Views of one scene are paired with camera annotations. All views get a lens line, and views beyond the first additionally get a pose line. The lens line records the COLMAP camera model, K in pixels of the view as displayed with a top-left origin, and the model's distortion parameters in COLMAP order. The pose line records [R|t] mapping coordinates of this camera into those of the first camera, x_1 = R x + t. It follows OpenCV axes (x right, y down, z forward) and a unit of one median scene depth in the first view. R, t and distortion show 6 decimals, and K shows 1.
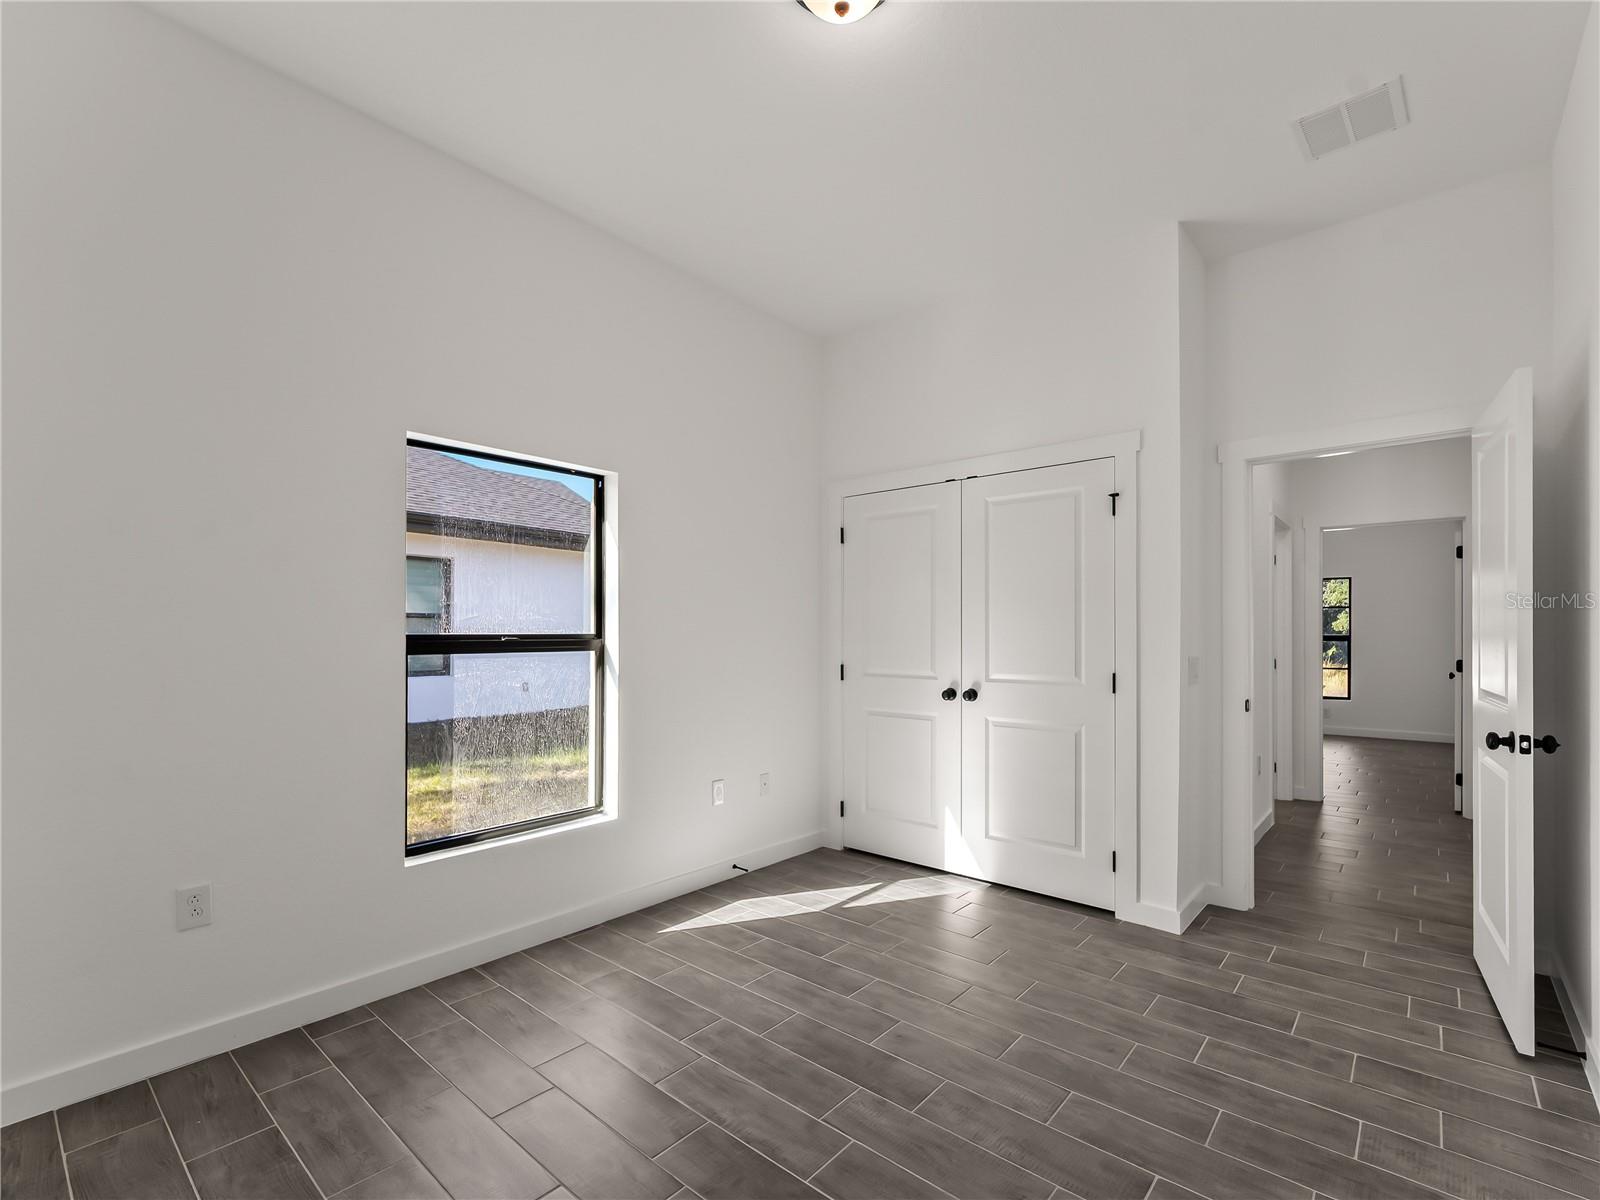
lens RADIAL K [[739.8, 0, 802.8], [0, 739.8, 609.1], [0, 0, 1]] dist [-0.001049, 0.000103]
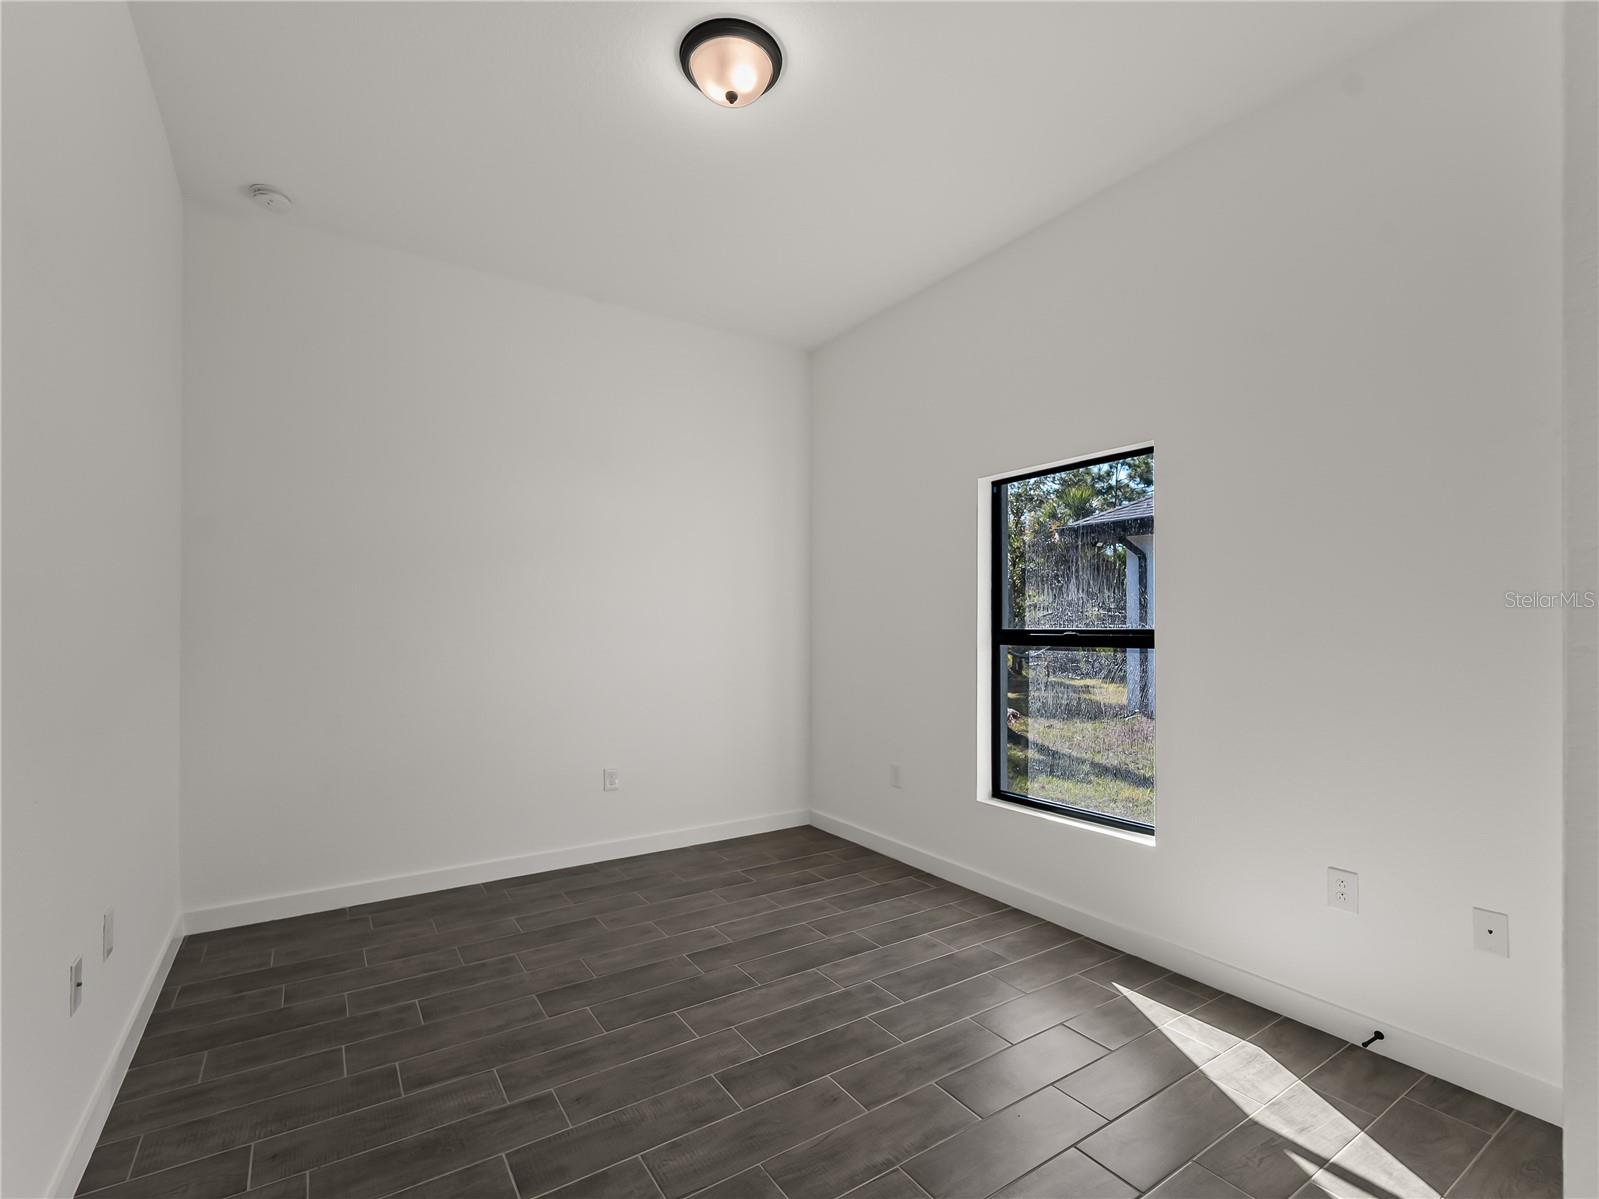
lens RADIAL K [[739.4, 0, 797.7], [0, 739.4, 606.2], [0, 0, 1]] dist [-0.001049, 0.000103]
pose [[-0.279079, -0.032164, -0.959729, 0.964312], [0.024359, 0.998880, -0.040559, 0.045407], [0.959959, -0.034698, -0.277983, 1.201447]]
